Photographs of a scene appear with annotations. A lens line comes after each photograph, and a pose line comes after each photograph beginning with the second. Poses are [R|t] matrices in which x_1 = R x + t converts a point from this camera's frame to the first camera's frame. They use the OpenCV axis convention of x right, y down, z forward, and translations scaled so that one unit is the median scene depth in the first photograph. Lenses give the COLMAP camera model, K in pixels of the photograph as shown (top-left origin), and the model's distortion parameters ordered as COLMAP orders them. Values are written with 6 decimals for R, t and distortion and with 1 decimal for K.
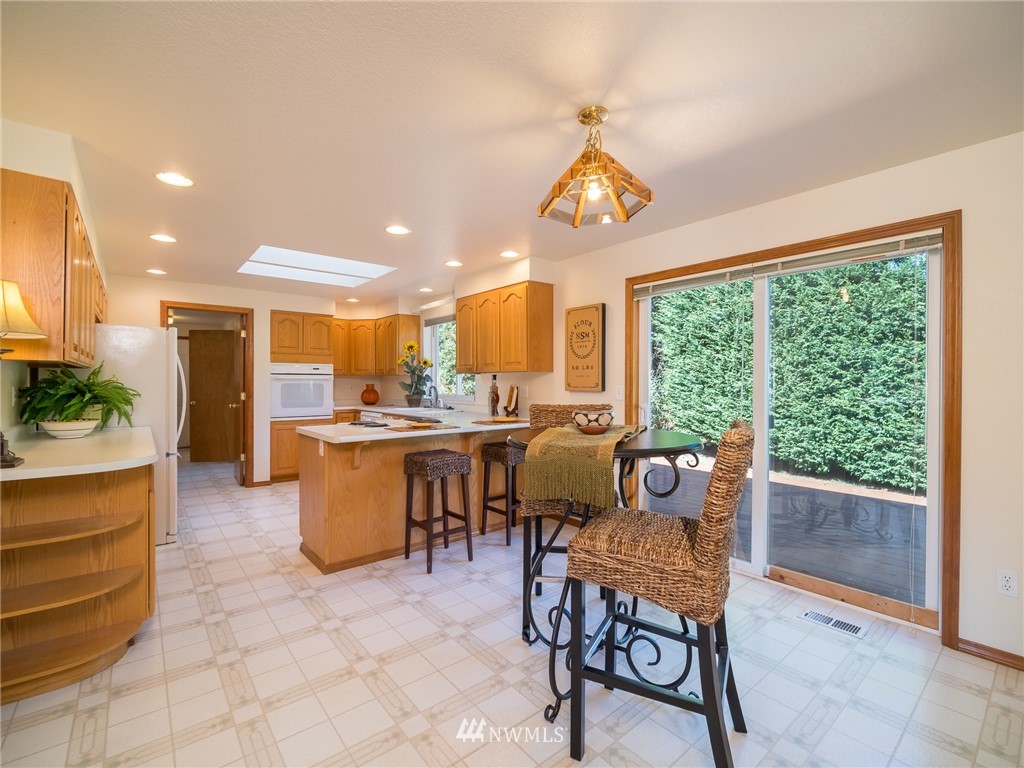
lens RADIAL K [[465.7, 0, 509.3], [0, 465.7, 382.0], [0, 0, 1]] dist [-0.005861, 0.000347]
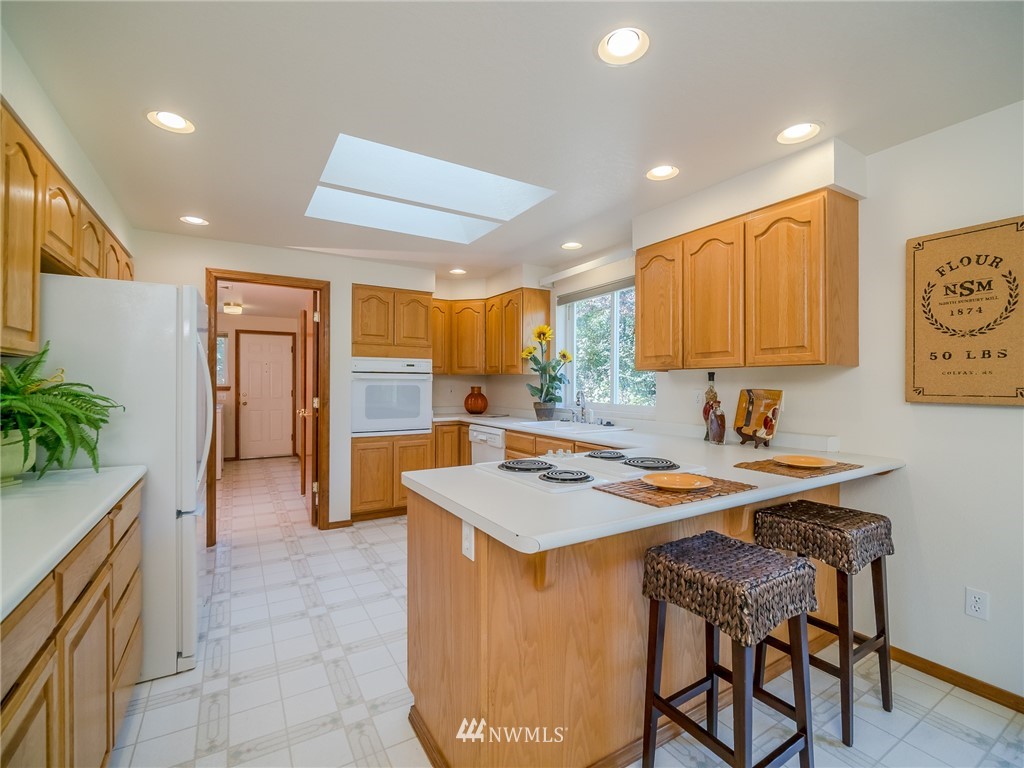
lens RADIAL K [[465.7, 0, 508.4], [0, 465.7, 384.7], [0, 0, 1]] dist [-0.005861, 0.000347]
pose [[0.989329, 0.003321, -0.145662, -0.167608], [-0.002986, 0.999992, 0.002518, -0.000291], [0.145669, -0.002056, 0.989331, 0.320706]]
